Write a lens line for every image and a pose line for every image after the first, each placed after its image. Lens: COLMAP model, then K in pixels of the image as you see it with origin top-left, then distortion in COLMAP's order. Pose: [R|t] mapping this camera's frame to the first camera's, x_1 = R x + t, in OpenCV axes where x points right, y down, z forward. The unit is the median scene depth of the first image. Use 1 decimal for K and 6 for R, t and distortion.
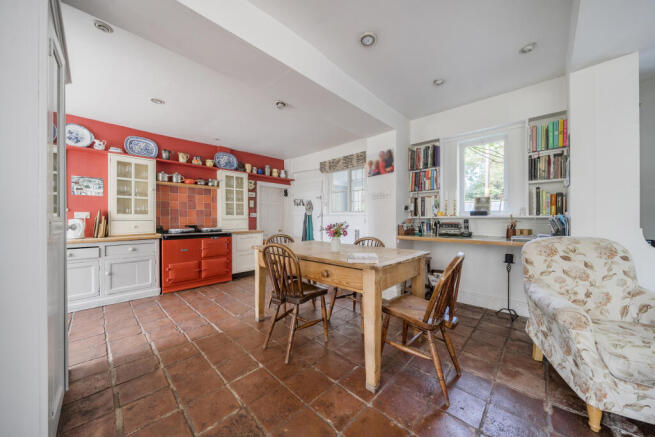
lens RADIAL K [[224.0, 0, 326.3], [0, 224.0, 218.2], [0, 0, 1]] dist [0.000142, -0.000168]
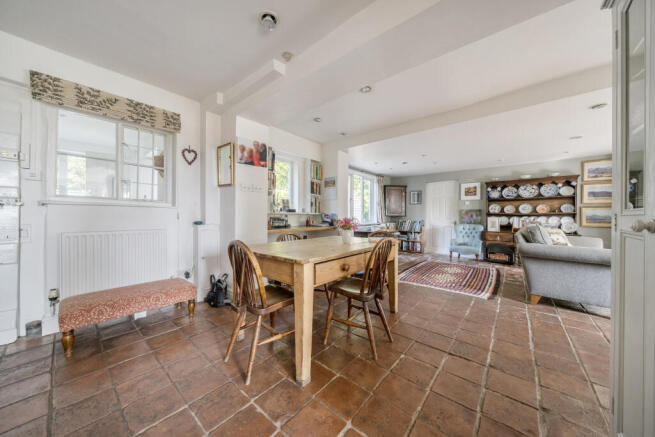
lens RADIAL K [[224.0, 0, 326.2], [0, 224.0, 216.7], [0, 0, 1]] dist [0.000142, -0.000168]
pose [[-0.070620, 0.003465, 0.997497, -0.752083], [0.000817, 0.999994, -0.003416, 0.020287], [-0.997503, 0.000573, -0.070622, 0.831978]]
